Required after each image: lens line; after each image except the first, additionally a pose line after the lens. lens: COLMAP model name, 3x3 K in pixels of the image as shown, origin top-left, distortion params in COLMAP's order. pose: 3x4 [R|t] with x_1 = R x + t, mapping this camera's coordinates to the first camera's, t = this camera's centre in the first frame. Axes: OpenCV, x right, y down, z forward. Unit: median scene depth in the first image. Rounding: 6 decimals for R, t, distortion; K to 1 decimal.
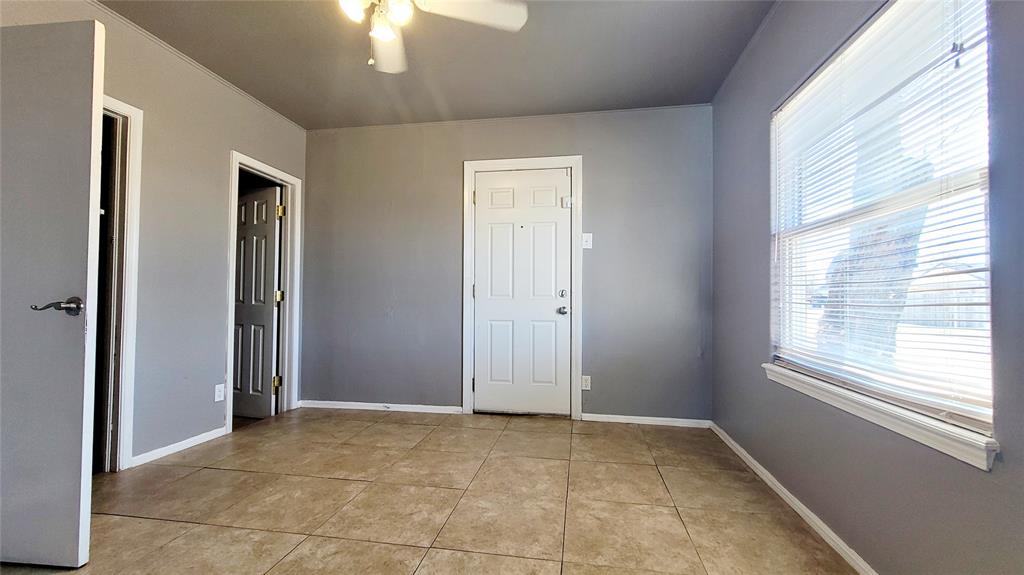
lens RADIAL K [[415.3, 0, 515.9], [0, 415.3, 292.5], [0, 0, 1]] dist [-0.001667, -0.000346]
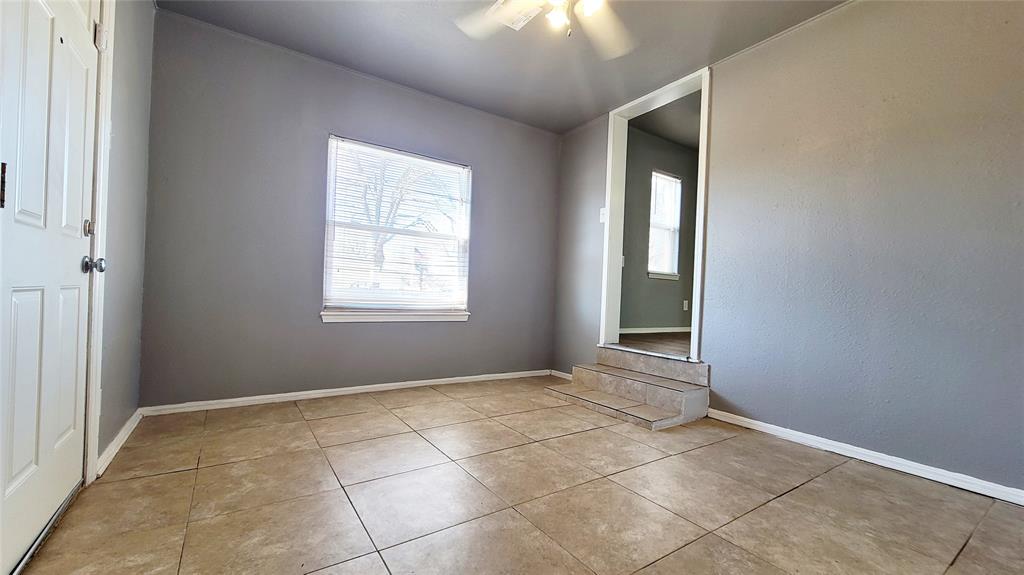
lens RADIAL K [[415.3, 0, 515.9], [0, 415.3, 292.5], [0, 0, 1]] dist [-0.001667, -0.000346]
pose [[-0.684591, -0.030833, 0.728275, -0.945518], [-0.051692, 0.998643, -0.006312, 0.088175], [-0.727092, -0.041967, -0.685256, 1.637058]]
